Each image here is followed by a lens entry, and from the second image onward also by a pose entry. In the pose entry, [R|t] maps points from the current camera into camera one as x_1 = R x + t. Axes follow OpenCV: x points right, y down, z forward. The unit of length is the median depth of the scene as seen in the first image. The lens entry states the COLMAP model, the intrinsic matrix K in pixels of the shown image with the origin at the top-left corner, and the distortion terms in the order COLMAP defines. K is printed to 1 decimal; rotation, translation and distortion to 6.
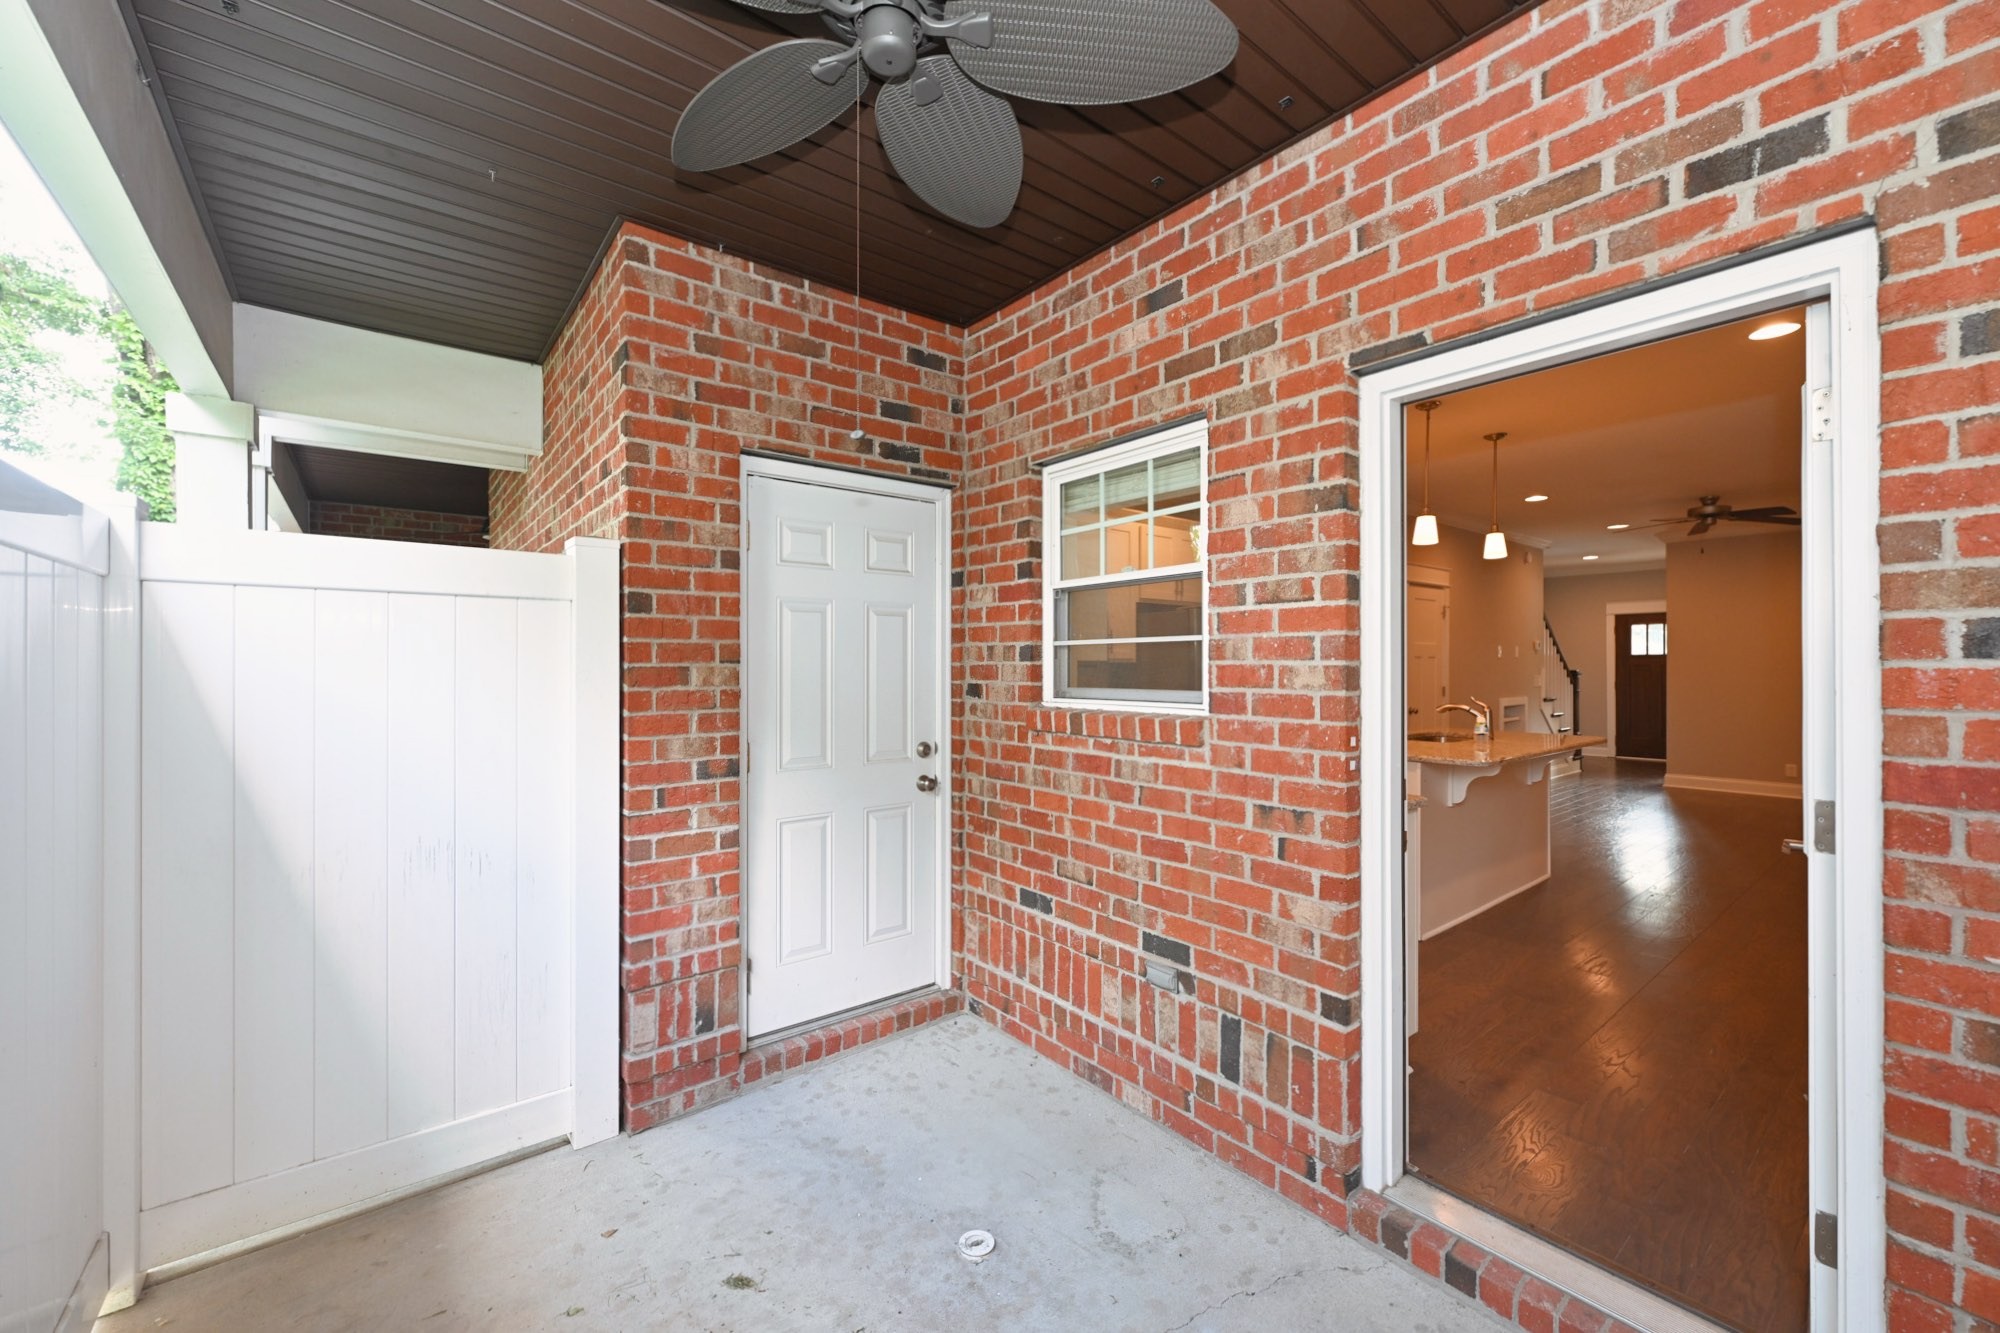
lens RADIAL K [[814.4, 0, 1003.9], [0, 814.4, 660.7], [0, 0, 1]] dist [0.000901, 0.000091]
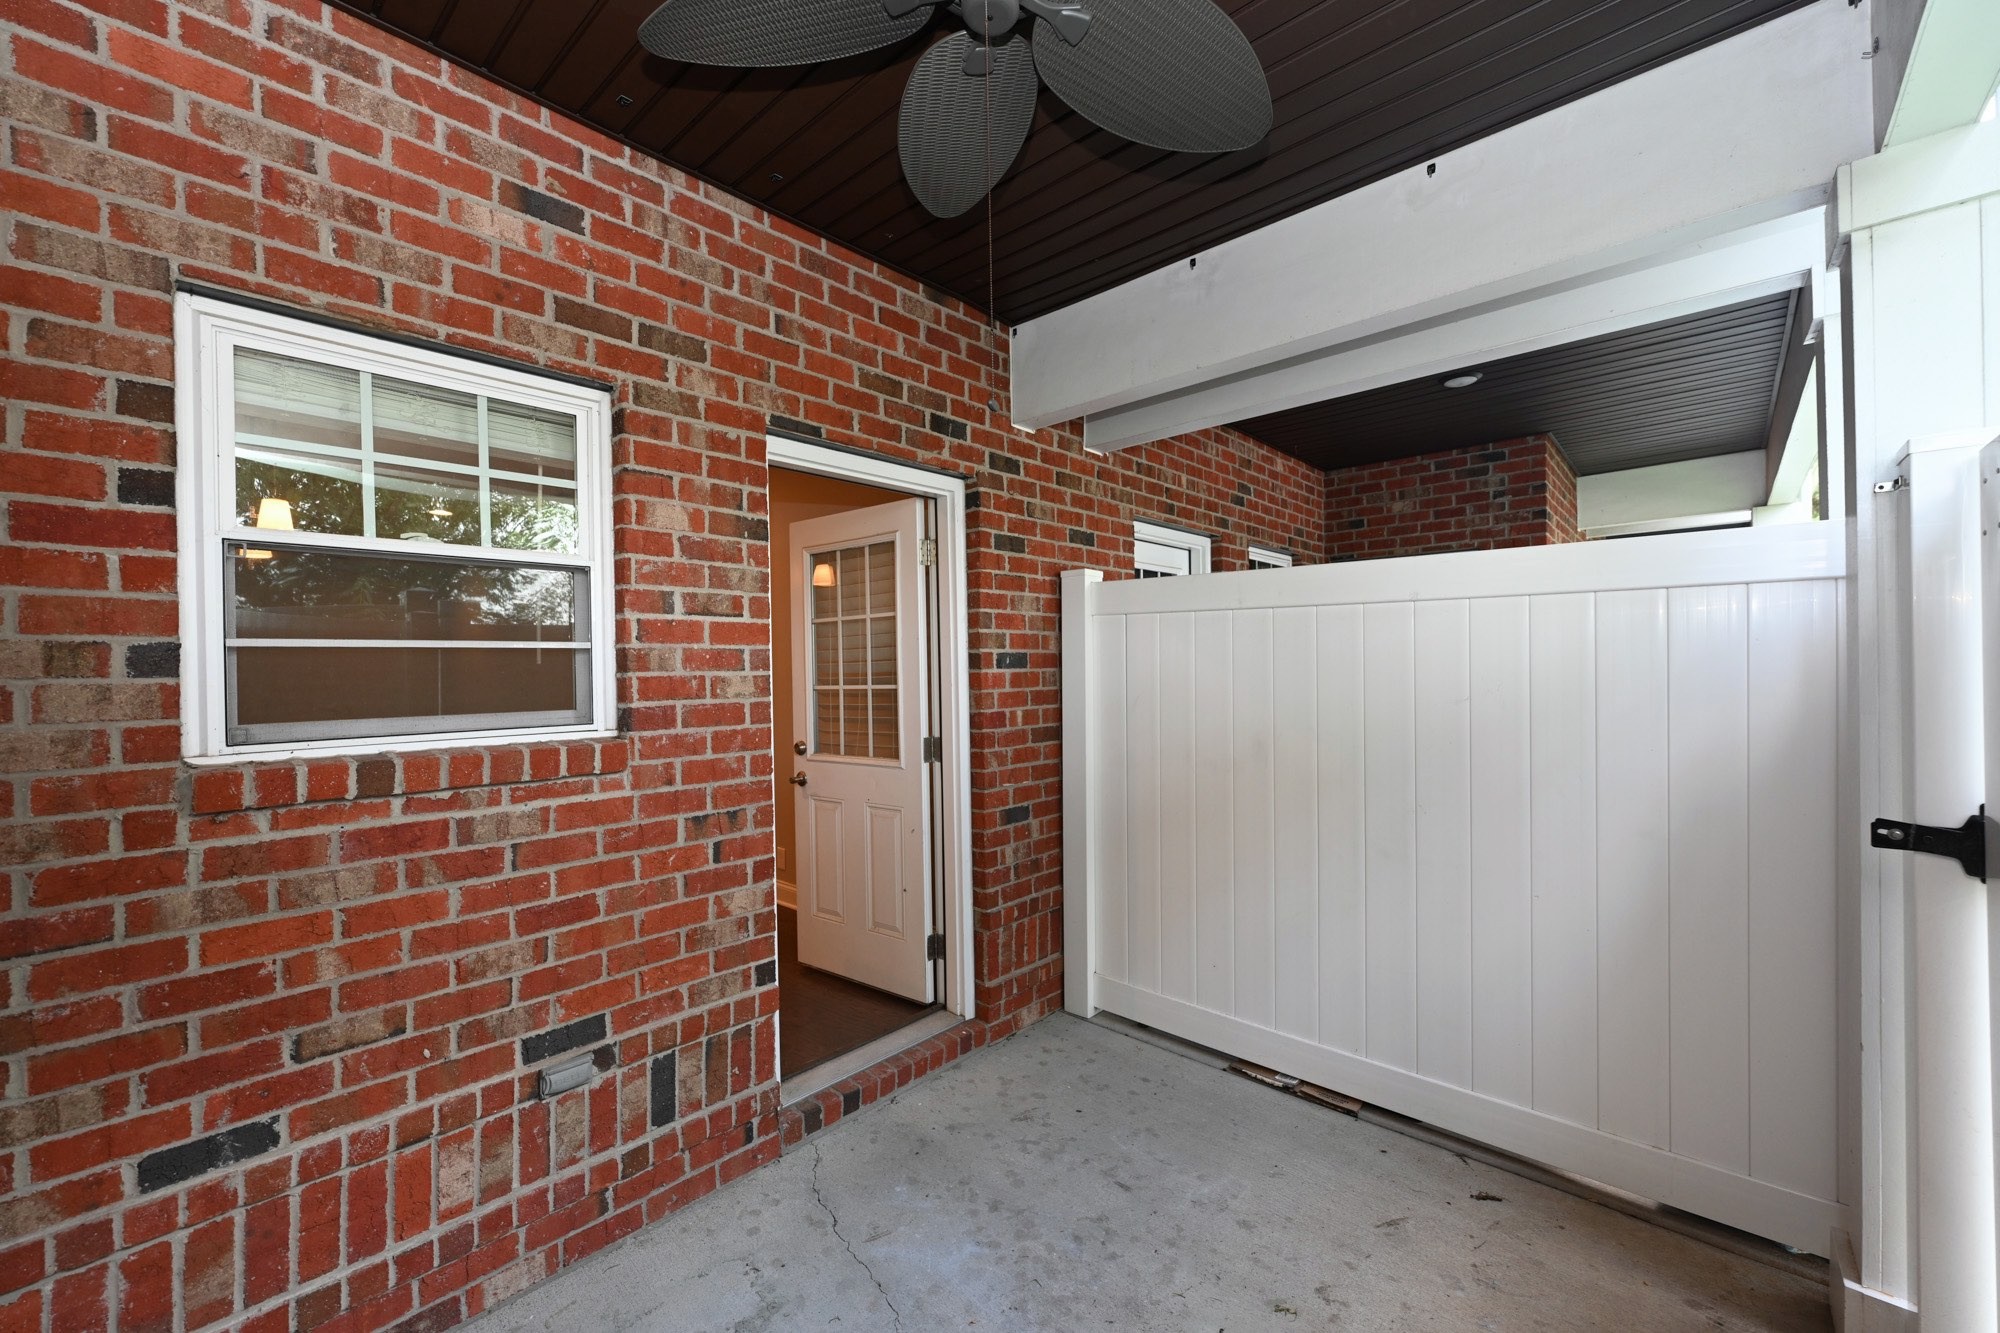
lens RADIAL K [[814.4, 0, 1003.9], [0, 814.4, 660.7], [0, 0, 1]] dist [0.000901, 0.000091]
pose [[-0.185441, 0.014504, 0.982548, -0.723223], [0.010167, 0.999866, -0.012841, 0.003180], [-0.982603, 0.007608, -0.185563, 0.799855]]
